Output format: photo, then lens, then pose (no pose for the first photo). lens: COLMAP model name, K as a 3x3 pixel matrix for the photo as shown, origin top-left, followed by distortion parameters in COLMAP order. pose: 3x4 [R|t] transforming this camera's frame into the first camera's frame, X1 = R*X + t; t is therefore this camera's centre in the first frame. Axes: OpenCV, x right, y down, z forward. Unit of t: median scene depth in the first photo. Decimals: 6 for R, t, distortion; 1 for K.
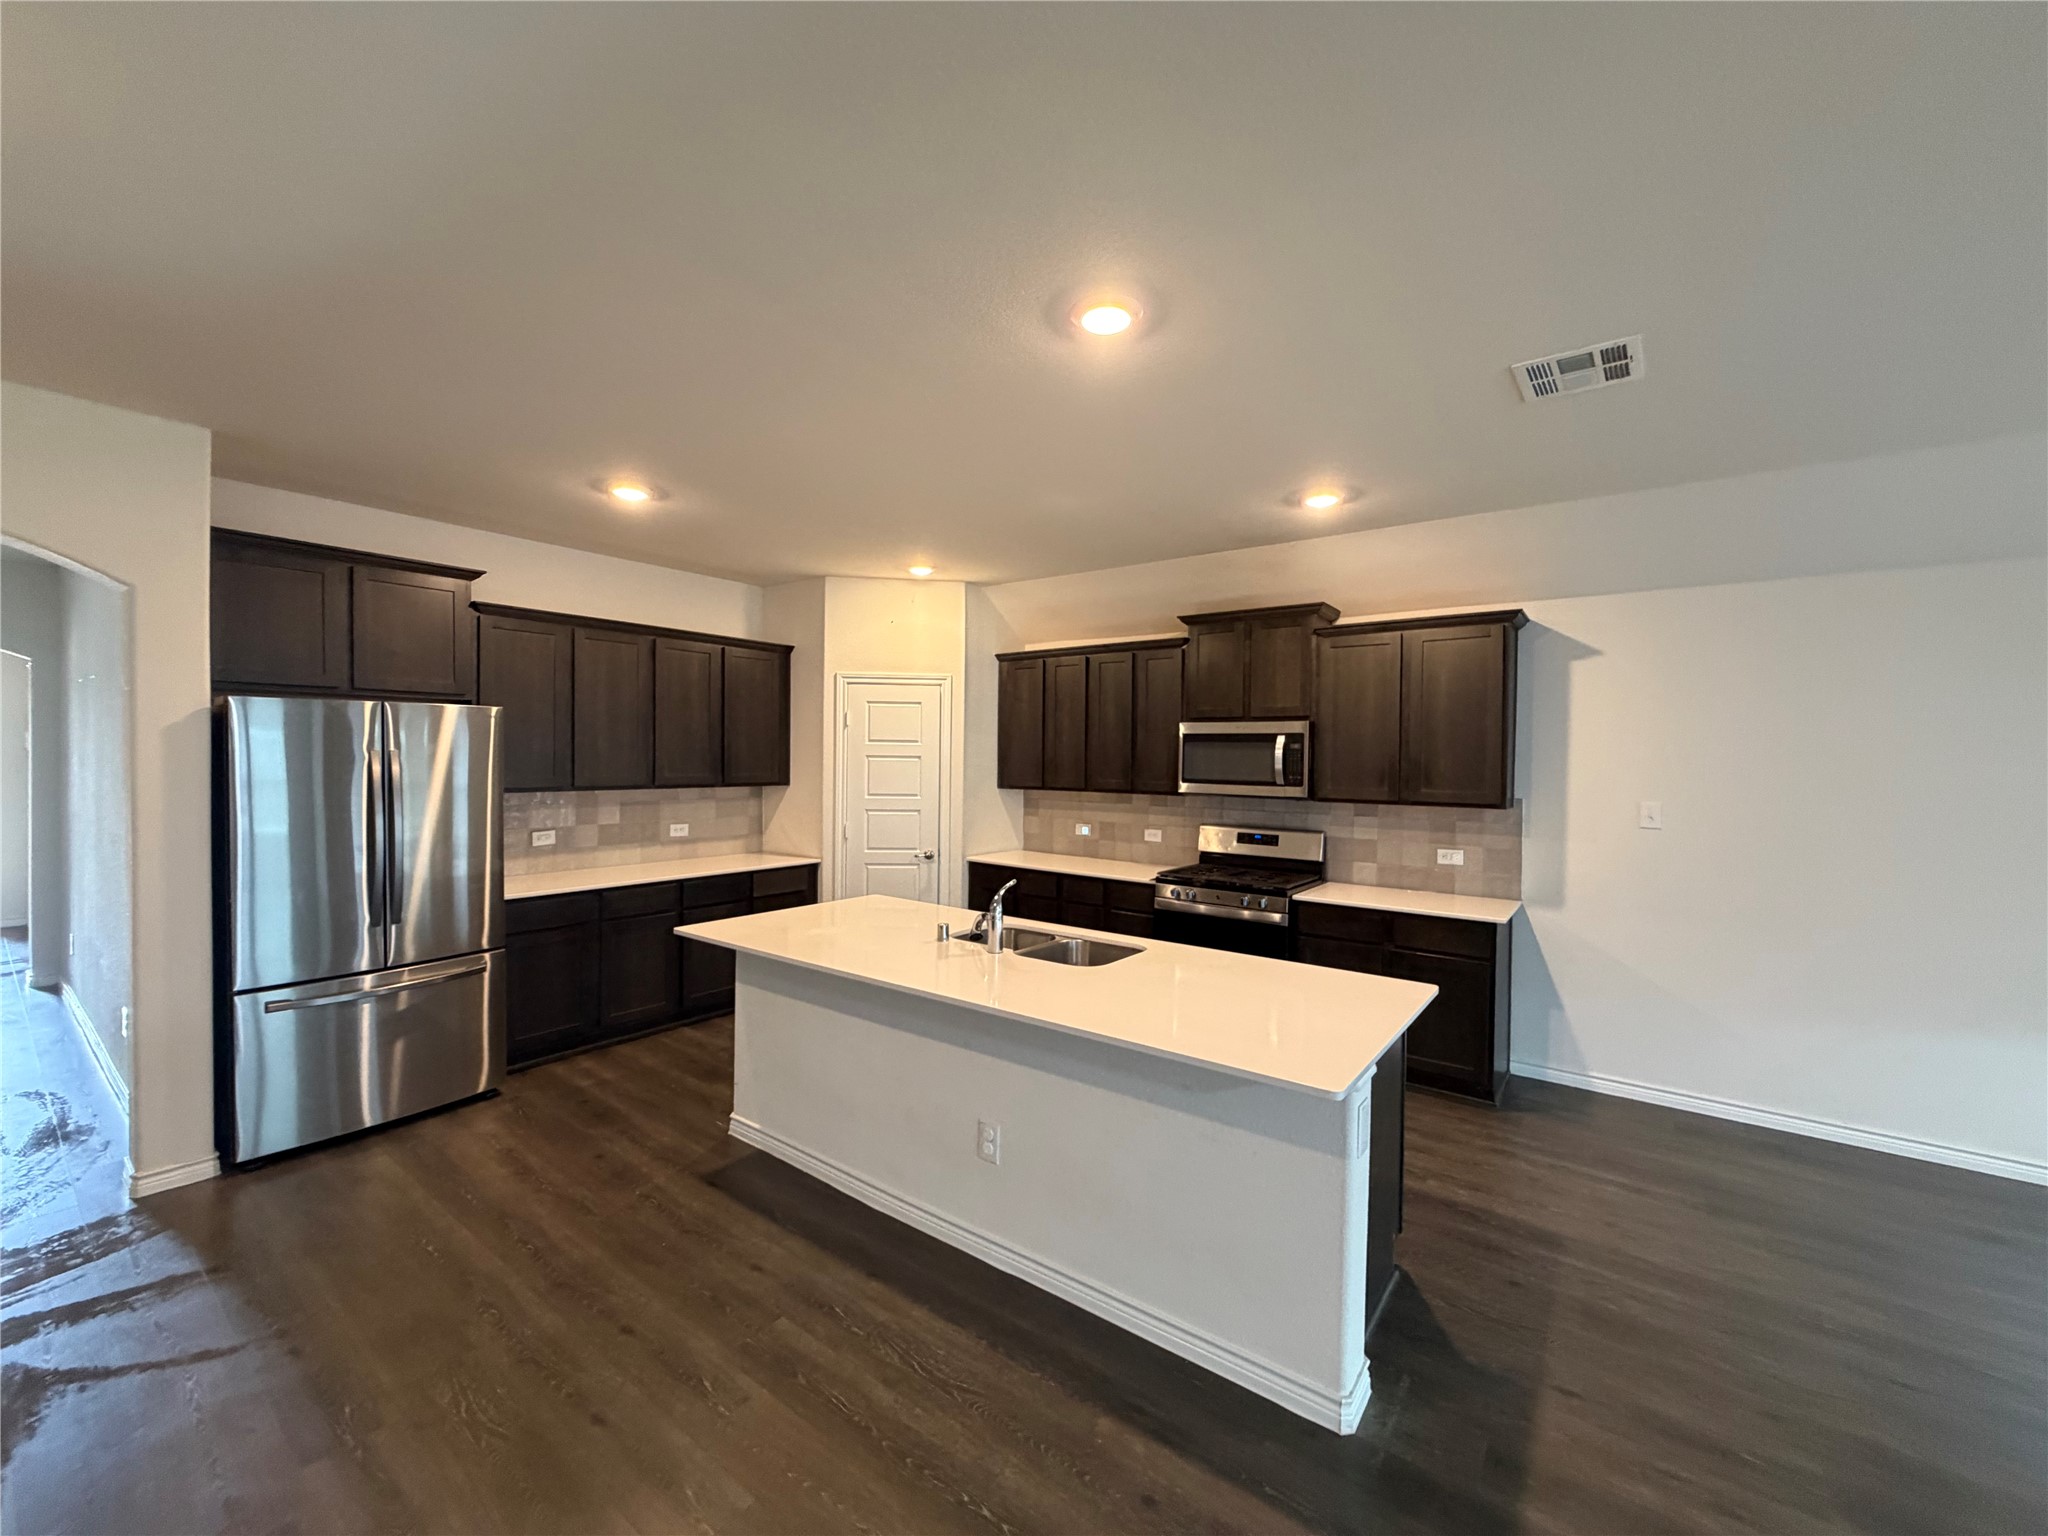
lens RADIAL K [[812.4, 0, 1043.6], [0, 812.4, 772.0], [0, 0, 1]] dist [0.001124, 0.000117]
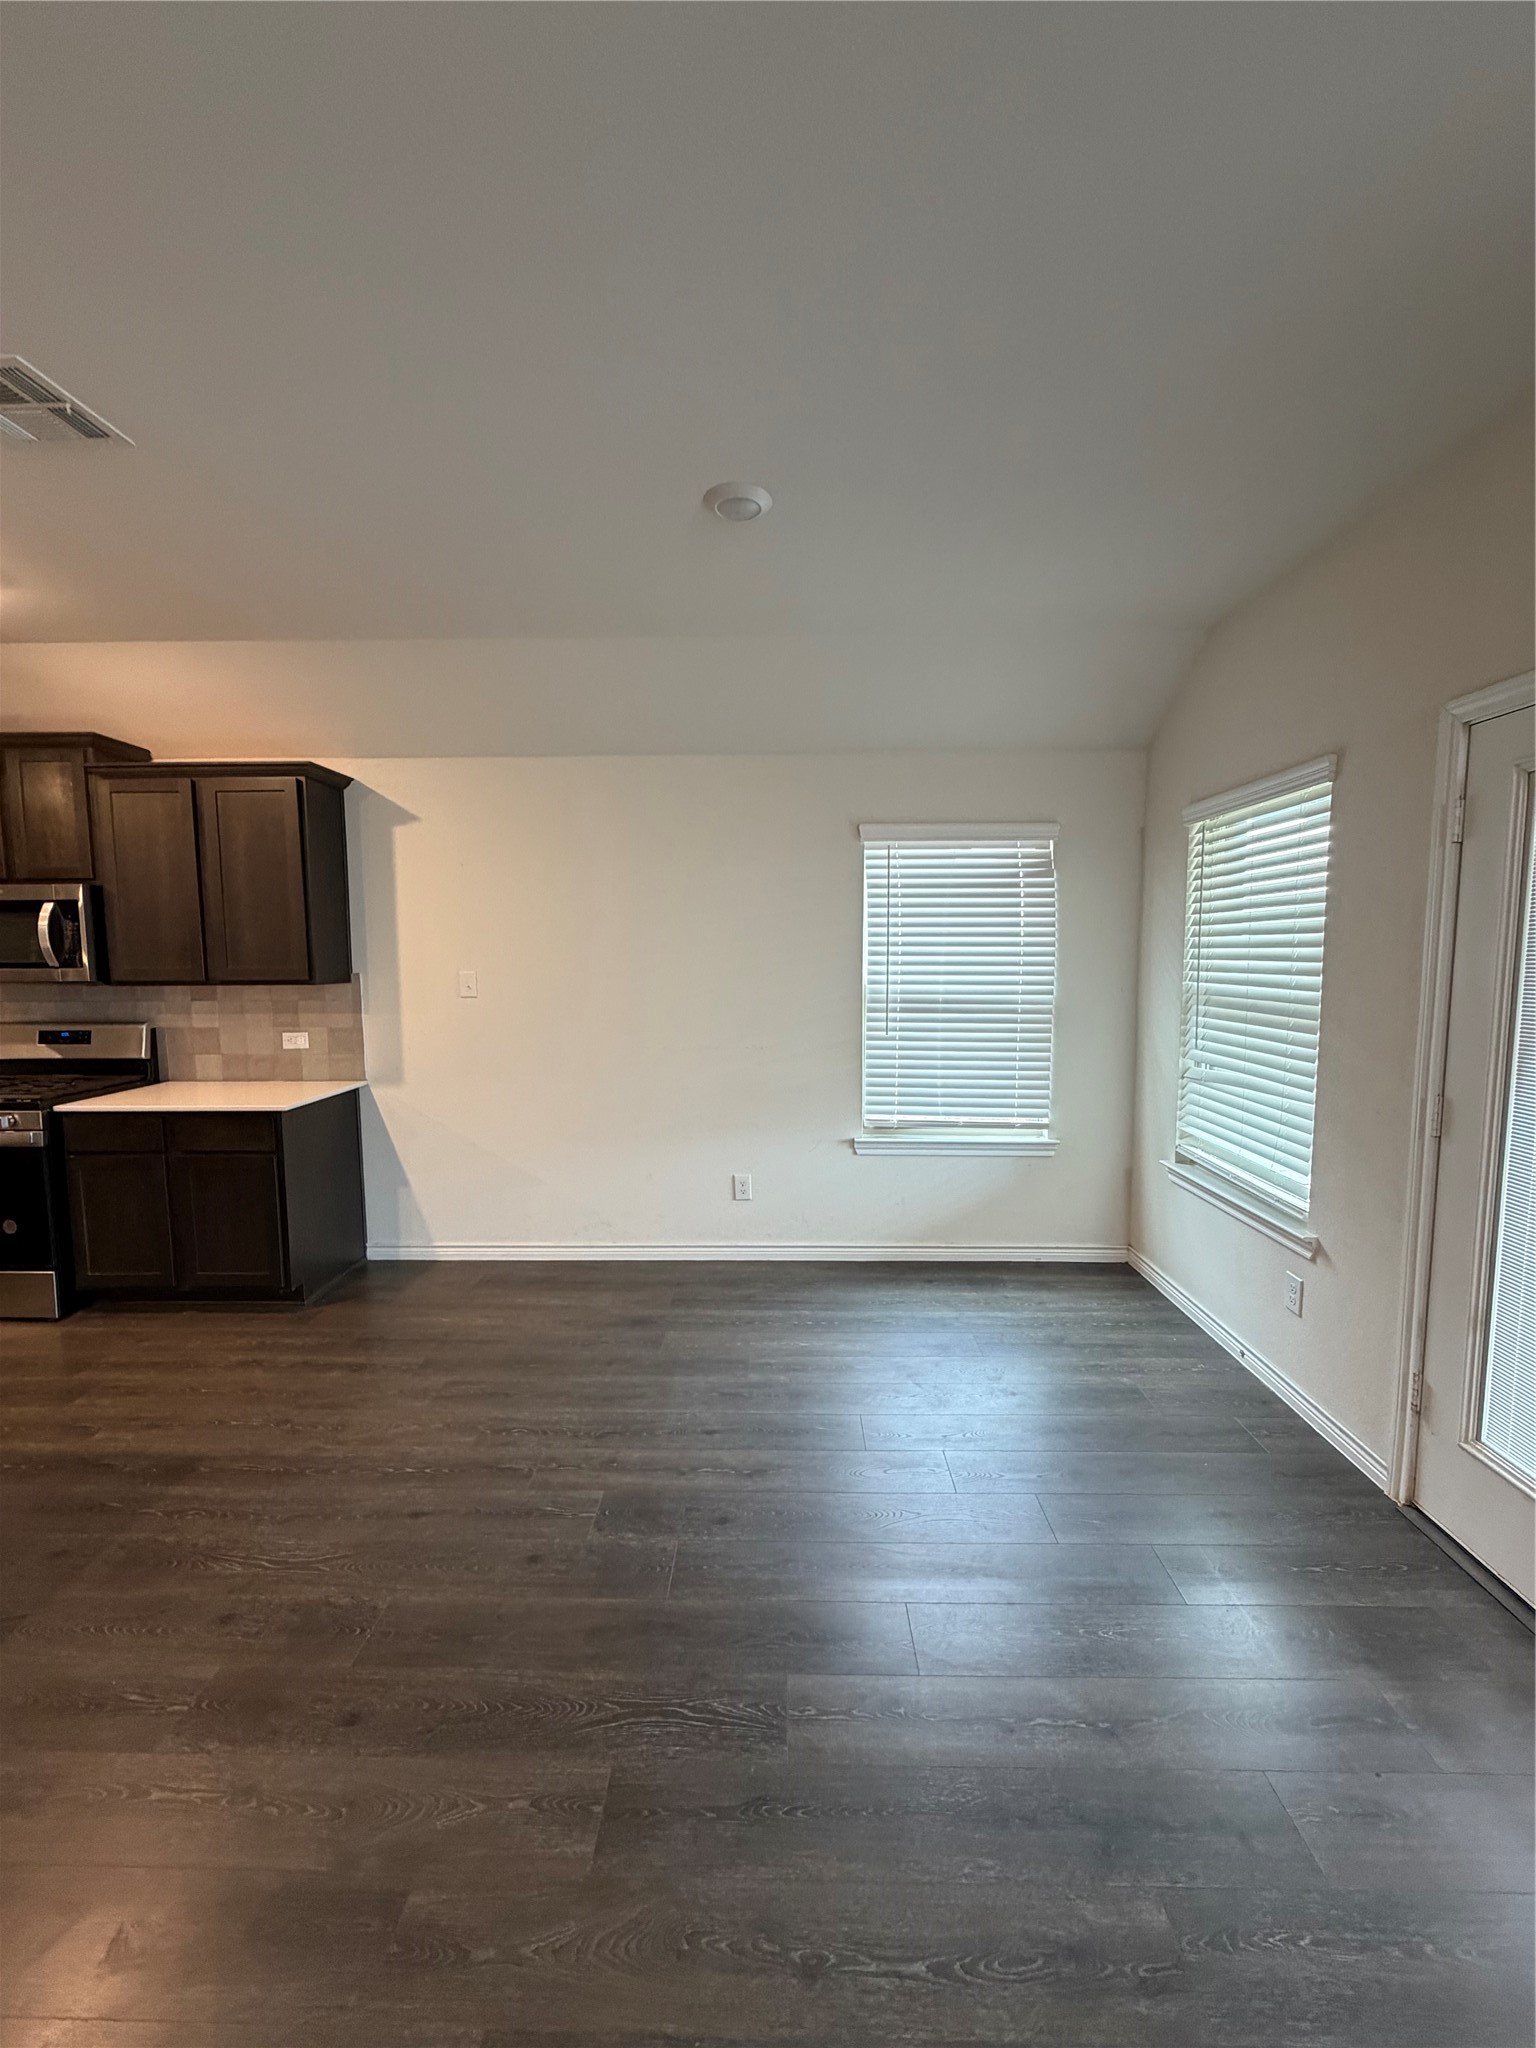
lens RADIAL K [[812.4, 0, 768.0], [0, 812.4, 1024.0], [0, 0, 1]] dist [0.001124, 0.000117]
pose [[0.813982, -0.072876, 0.576301, 0.406403], [0.026139, 0.995689, 0.088990, 0.019477], [-0.580302, -0.057372, 0.812378, -0.037024]]
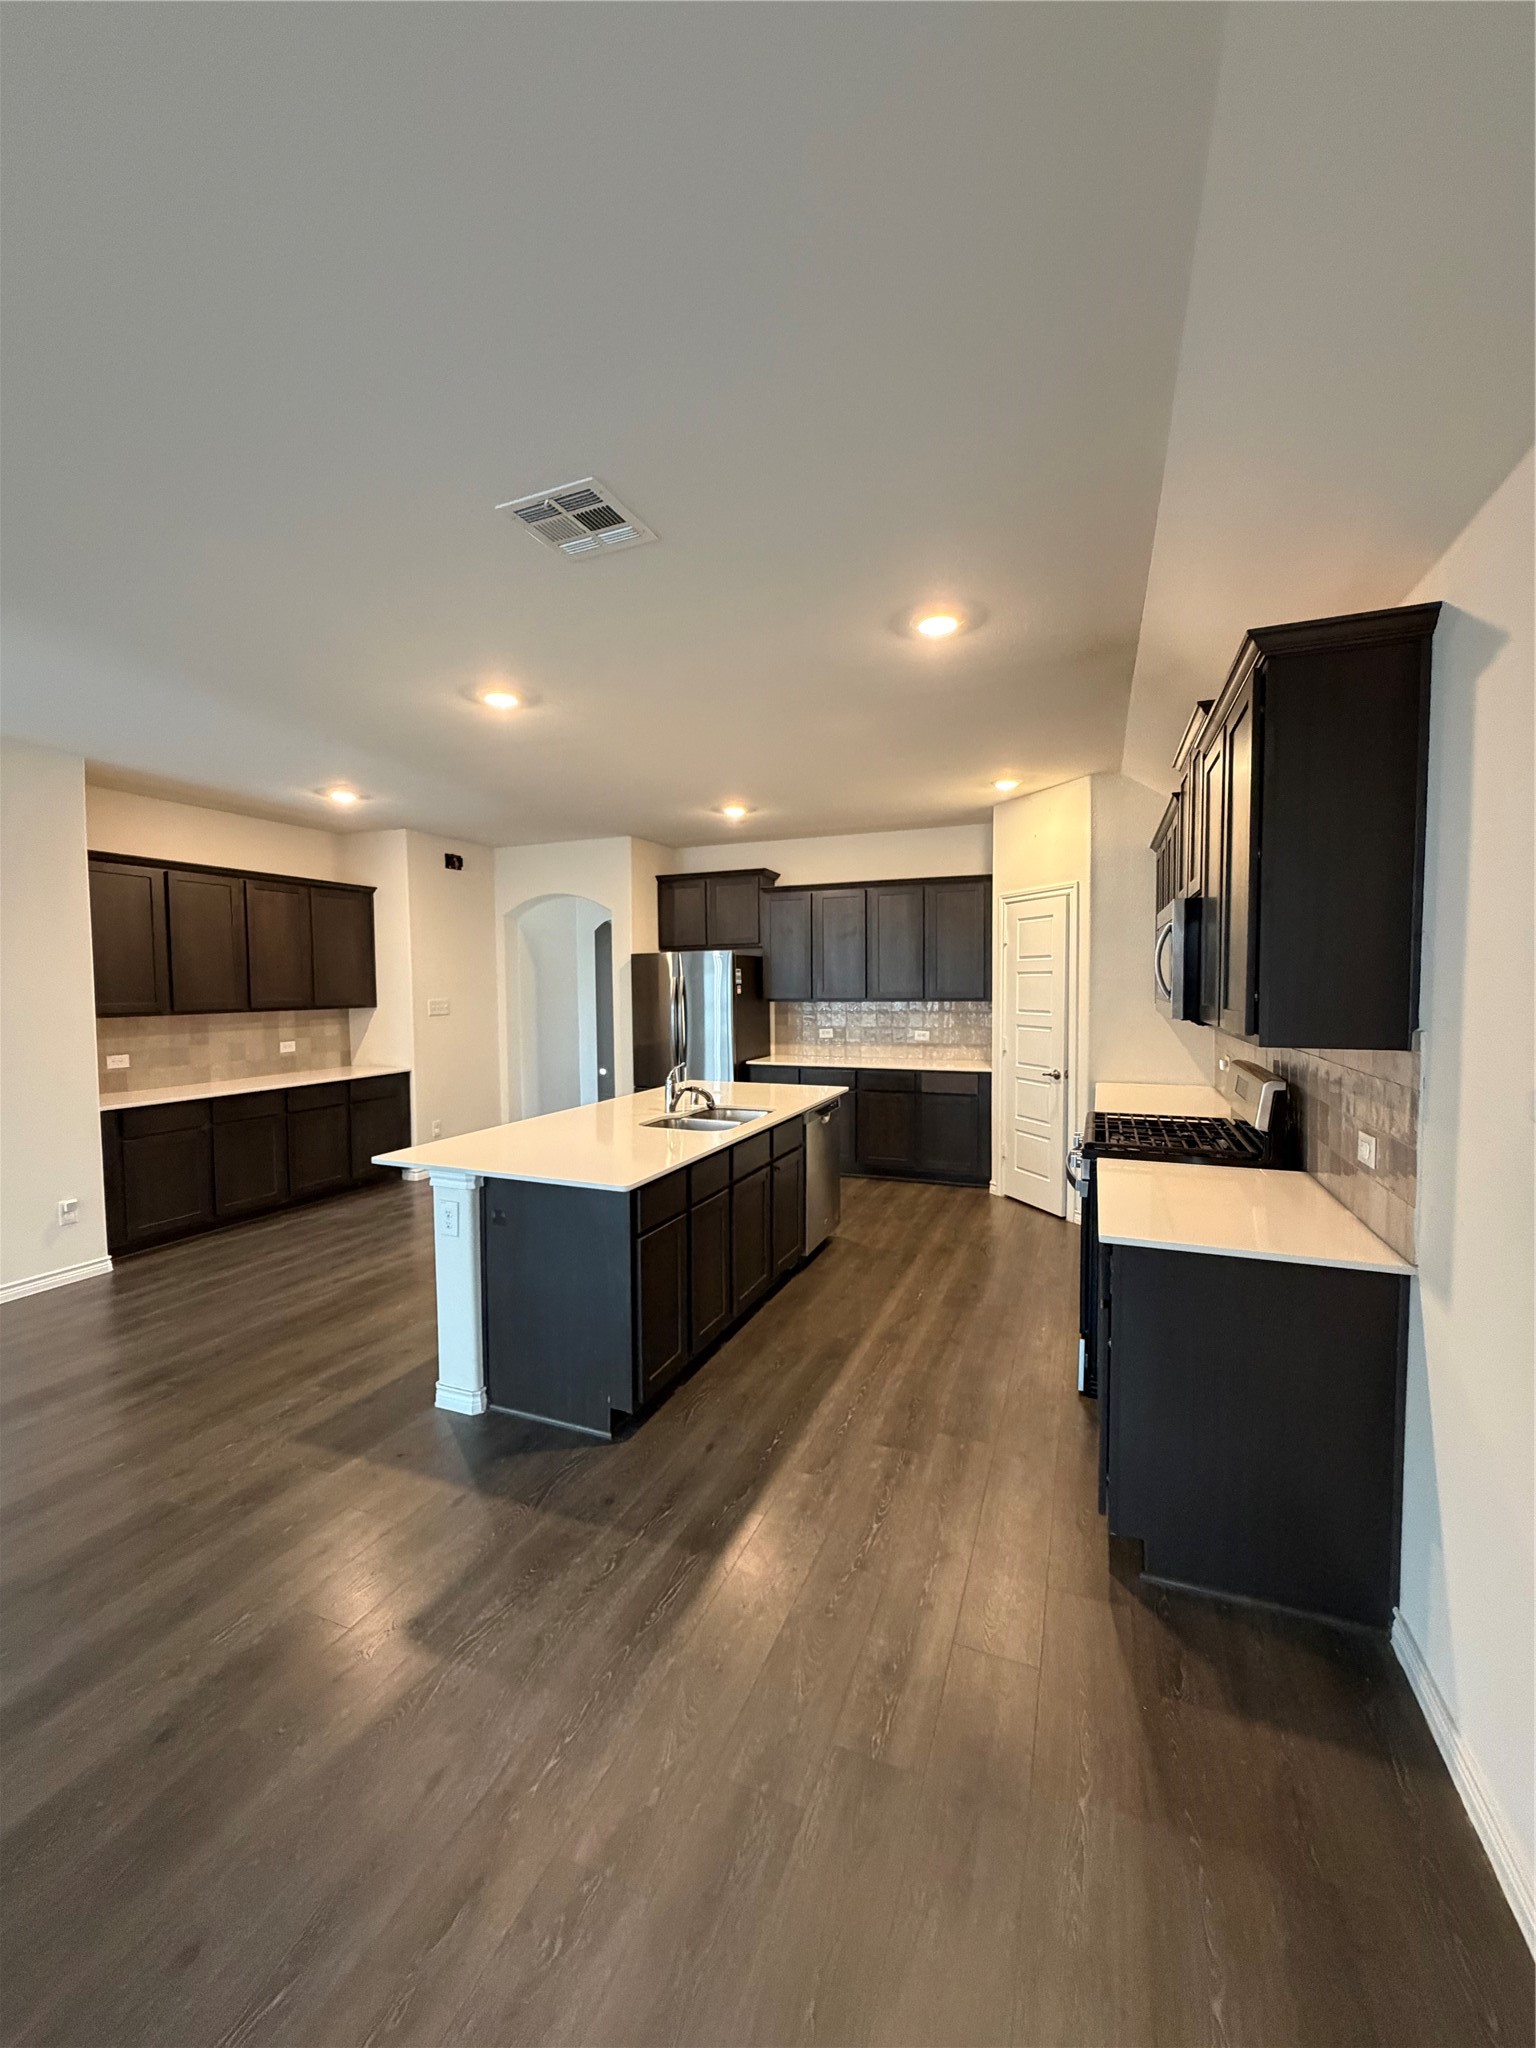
lens RADIAL K [[812.4, 0, 768.0], [0, 812.4, 1024.0], [0, 0, 1]] dist [0.001124, 0.000117]
pose [[0.250099, 0.032051, -0.967690, 0.858817], [-0.009663, 0.999485, 0.030607, 0.019084], [0.968172, 0.001696, 0.250280, 0.522542]]
